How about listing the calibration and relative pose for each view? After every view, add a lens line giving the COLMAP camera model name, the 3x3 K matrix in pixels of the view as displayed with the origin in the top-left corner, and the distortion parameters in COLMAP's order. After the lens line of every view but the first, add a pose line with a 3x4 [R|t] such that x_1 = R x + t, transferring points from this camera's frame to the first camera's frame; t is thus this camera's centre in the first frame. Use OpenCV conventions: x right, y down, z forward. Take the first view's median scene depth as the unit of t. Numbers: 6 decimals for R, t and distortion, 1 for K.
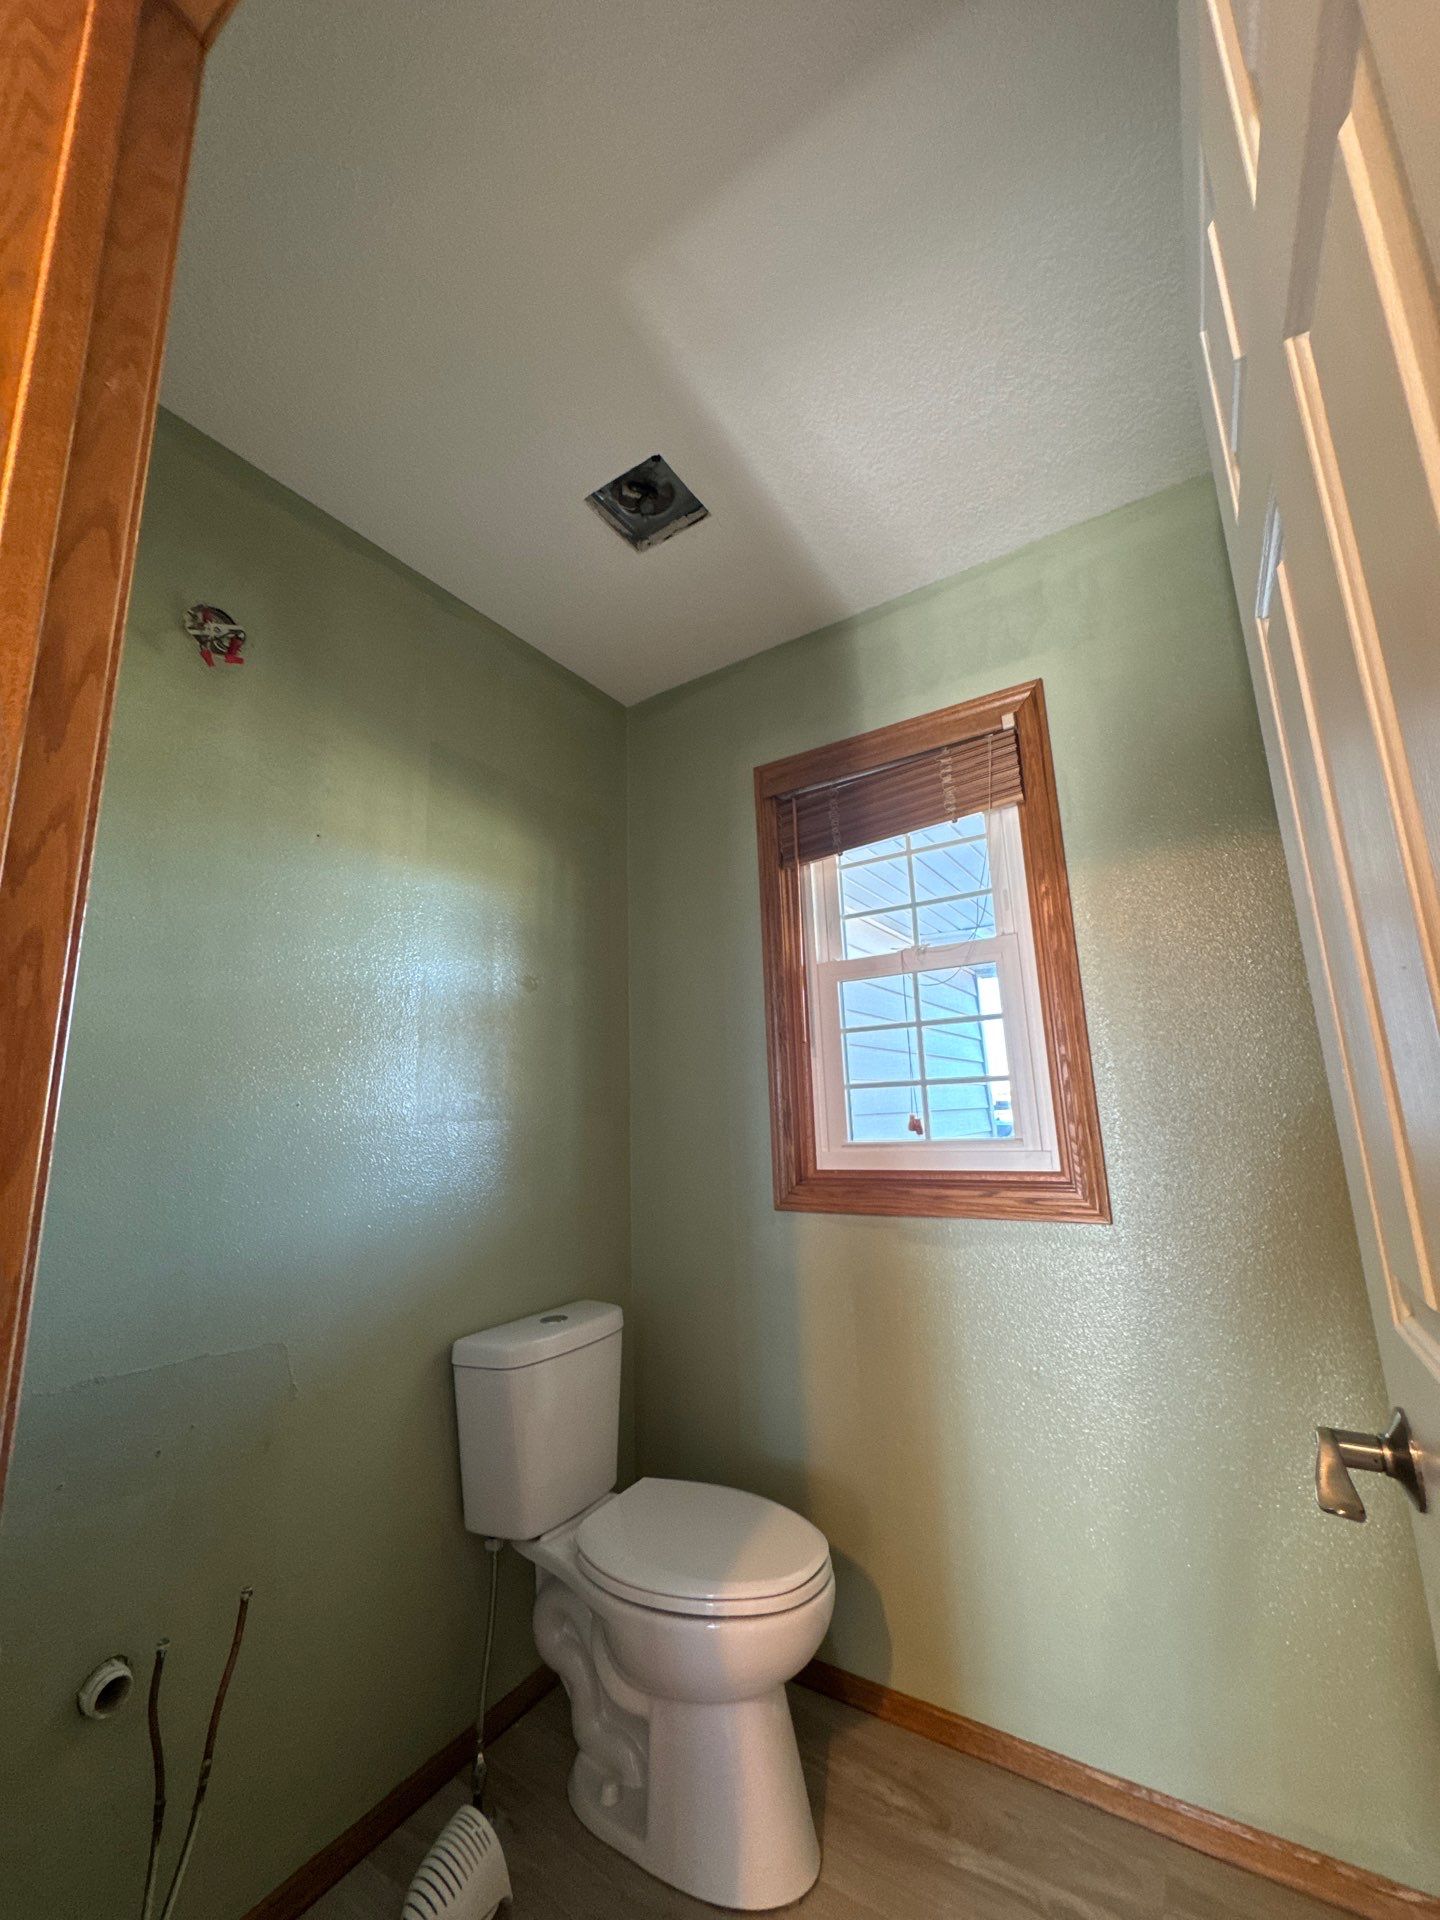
lens RADIAL K [[760.0, 0, 719.7], [0, 760.0, 957.6], [0, 0, 1]] dist [-0.004615, 0.000538]
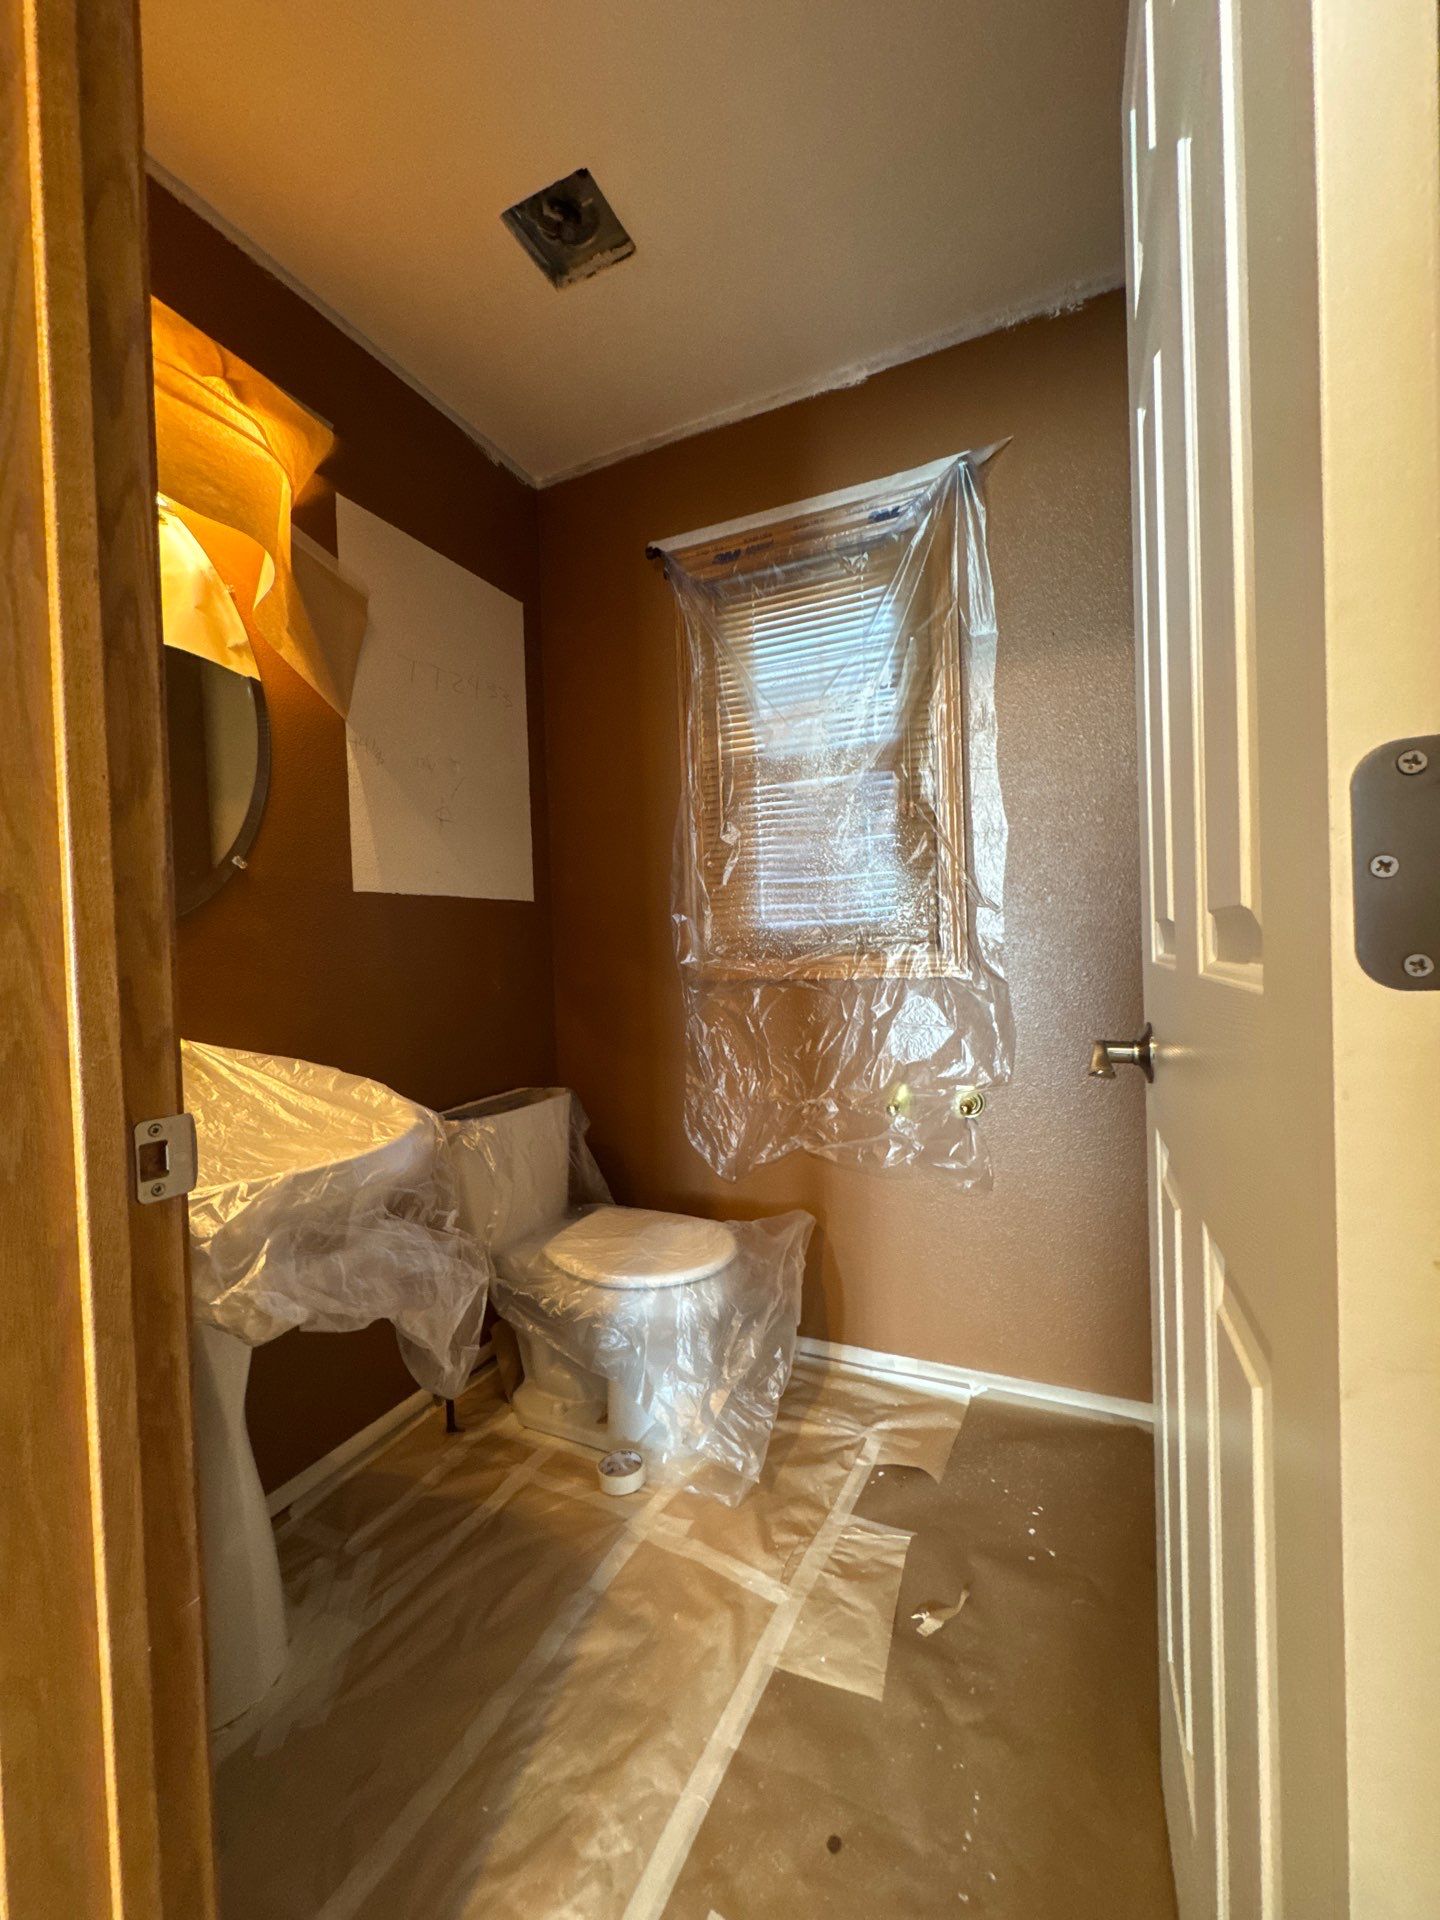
lens RADIAL K [[760.0, 0, 728.0], [0, 760.0, 971.7], [0, 0, 1]] dist [-0.004615, 0.000538]
pose [[0.988231, -0.016529, 0.152076, -0.060395], [-0.017627, 0.975219, 0.220539, 0.082165], [-0.151952, -0.220624, 0.963450, -0.125580]]
